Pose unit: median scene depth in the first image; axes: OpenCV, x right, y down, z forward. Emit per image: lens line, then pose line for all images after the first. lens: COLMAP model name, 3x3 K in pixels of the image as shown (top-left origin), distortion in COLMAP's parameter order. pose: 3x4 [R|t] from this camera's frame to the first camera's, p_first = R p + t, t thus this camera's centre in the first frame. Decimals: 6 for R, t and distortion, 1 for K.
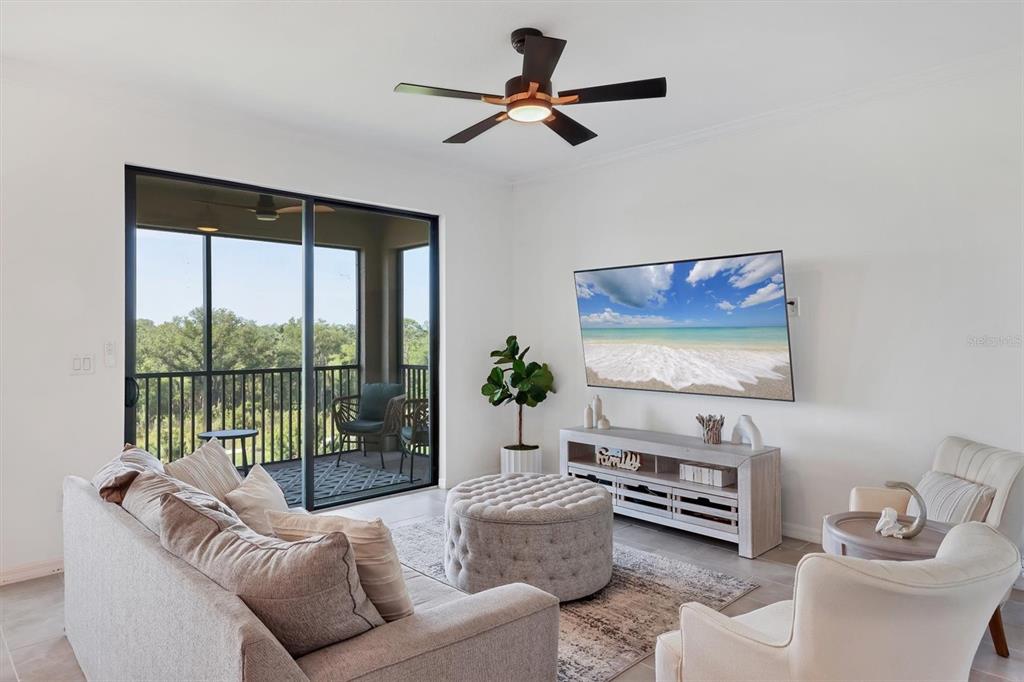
lens RADIAL K [[586.0, 0, 493.7], [0, 586.0, 308.0], [0, 0, 1]] dist [0.017828, -0.001152]
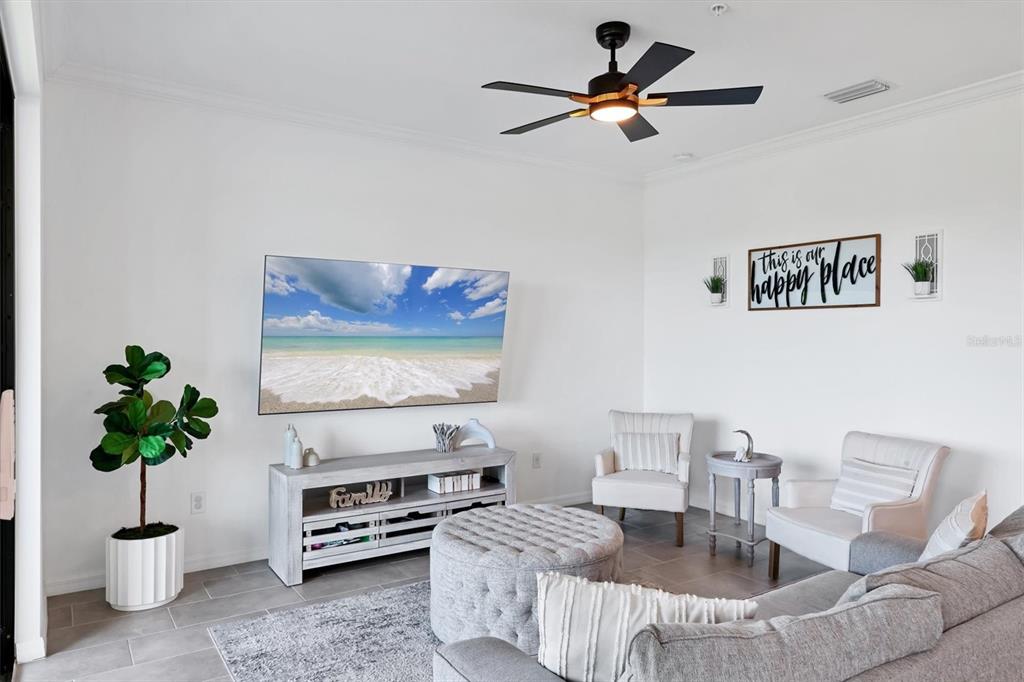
lens RADIAL K [[684.9, 0, 510.7], [0, 684.9, 343.0], [0, 0, 1]] dist [0.011978, 0.006766]
pose [[0.215779, -0.004615, 0.976431, -0.706944], [-0.046074, 0.998827, 0.014903, 0.019862], [-0.975355, -0.048204, 0.215313, 0.611954]]
